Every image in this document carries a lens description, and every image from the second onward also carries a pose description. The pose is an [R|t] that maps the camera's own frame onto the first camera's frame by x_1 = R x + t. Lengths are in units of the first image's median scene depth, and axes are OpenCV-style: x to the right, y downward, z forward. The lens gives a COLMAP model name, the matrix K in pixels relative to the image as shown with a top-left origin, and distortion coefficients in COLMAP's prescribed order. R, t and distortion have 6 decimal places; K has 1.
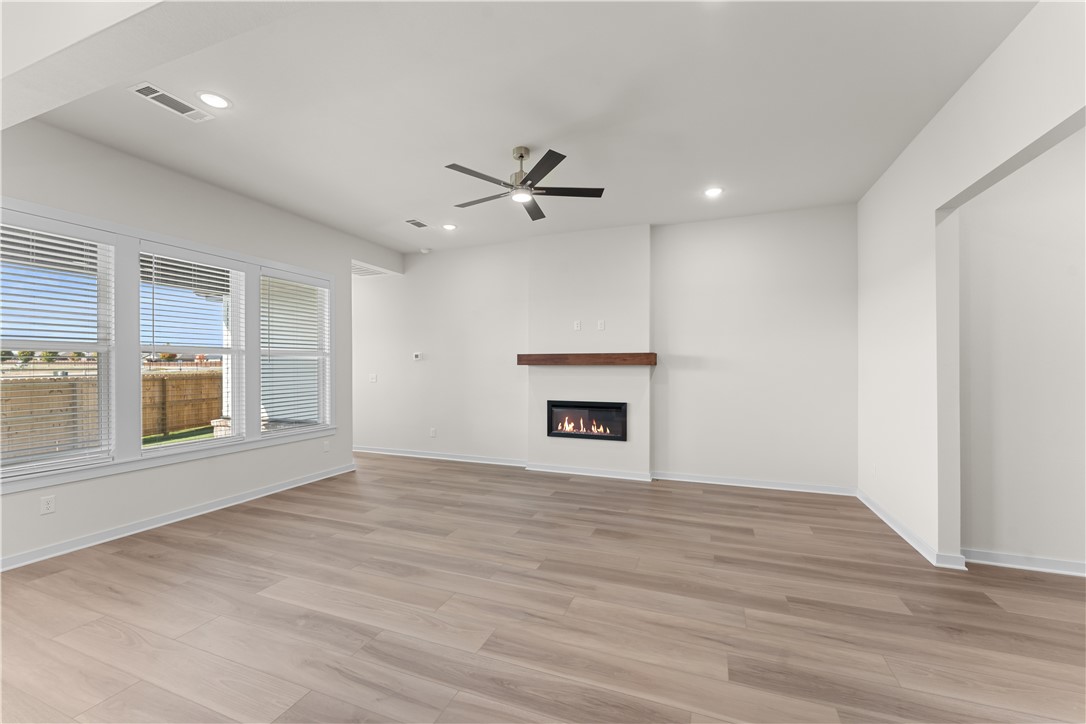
lens RADIAL K [[437.6, 0, 541.2], [0, 437.6, 362.0], [0, 0, 1]] dist [-0.000439, -0.000846]
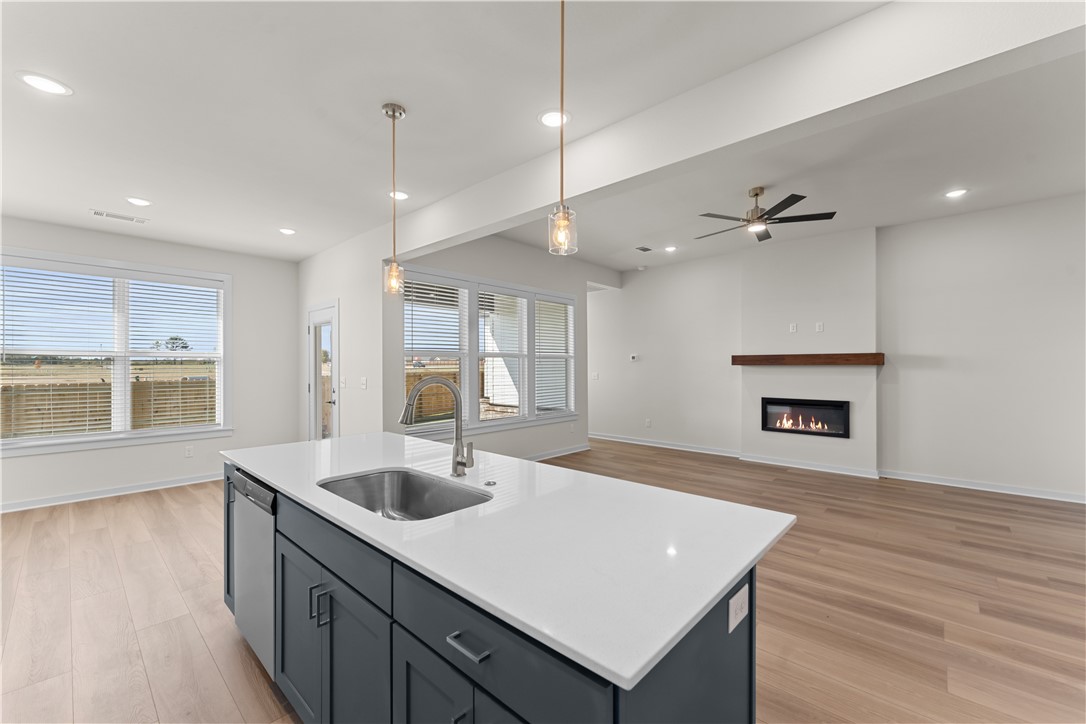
lens RADIAL K [[437.6, 0, 540.9], [0, 437.6, 362.0], [0, 0, 1]] dist [-0.000439, -0.000846]
pose [[0.930224, -0.003518, -0.366975, -0.131639], [0.003735, 0.999993, -0.000119, -0.003956], [0.366973, -0.001260, 0.930231, -0.296565]]
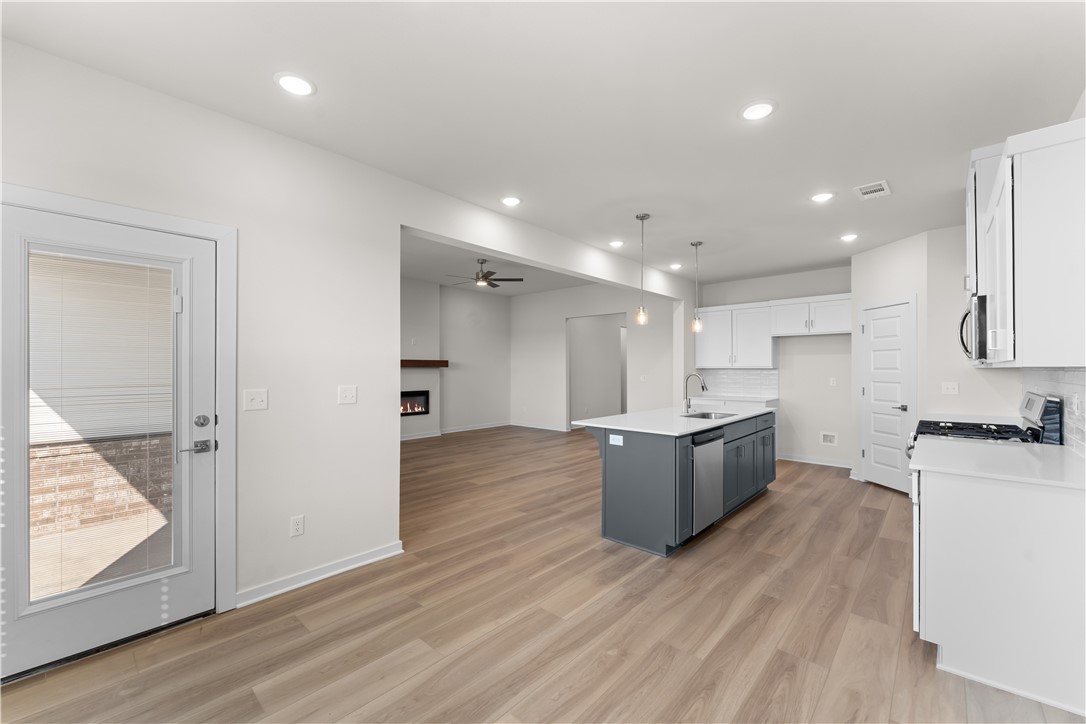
lens RADIAL K [[437.6, 0, 540.8], [0, 437.6, 365.4], [0, 0, 1]] dist [-0.000439, -0.000846]
pose [[0.362137, 0.005577, 0.932108, -1.492448], [-0.010048, 0.999947, -0.002079, -0.002243], [-0.932071, -0.008613, 0.362174, 0.021682]]
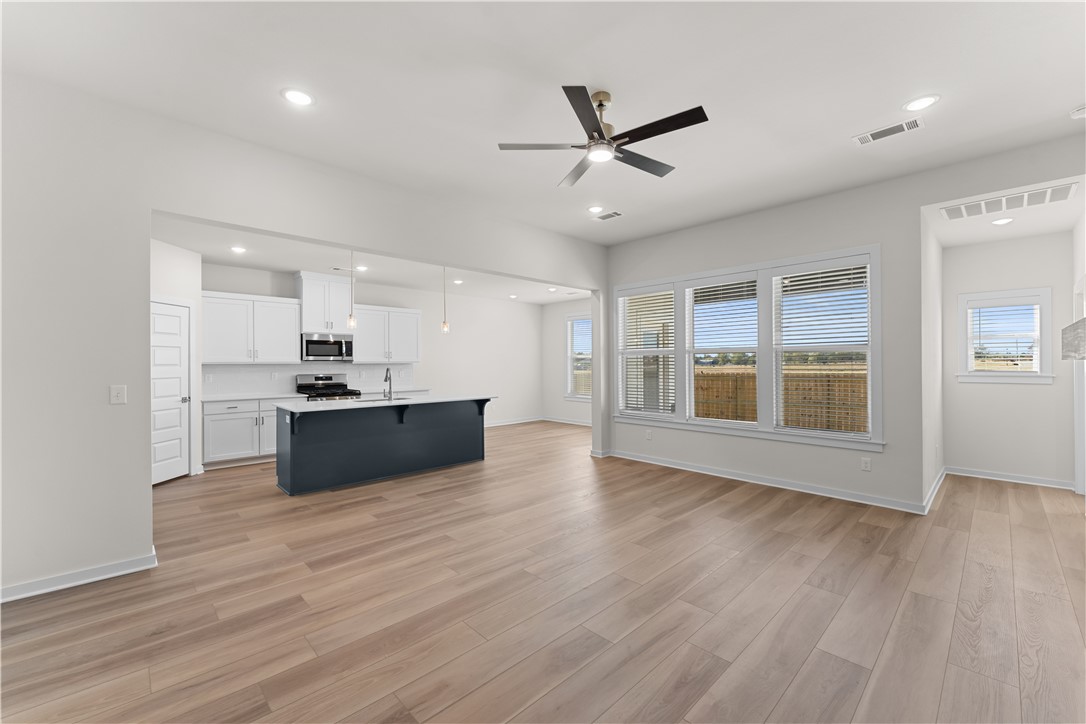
lens RADIAL K [[437.6, 0, 540.0], [0, 437.6, 365.4], [0, 0, 1]] dist [-0.000439, -0.000846]
pose [[-0.427023, 0.005869, -0.904222, 0.607394], [0.011859, 0.999929, 0.000890, 0.008041], [0.904163, -0.010343, -0.427063, 1.026654]]
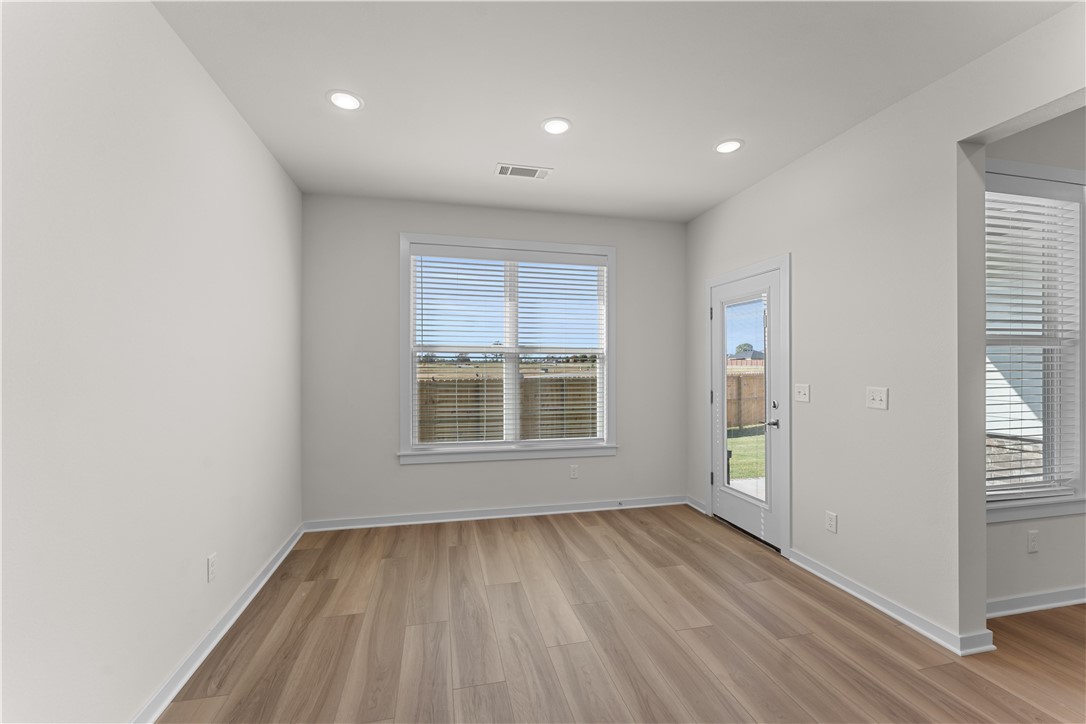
lens RADIAL K [[437.6, 0, 531.8], [0, 437.6, 365.4], [0, 0, 1]] dist [-0.000439, -0.000846]
pose [[0.552418, 0.003725, -0.833559, -0.715584], [0.003569, 0.999970, 0.006834, -0.001721], [0.833559, -0.006751, 0.552389, -0.142752]]
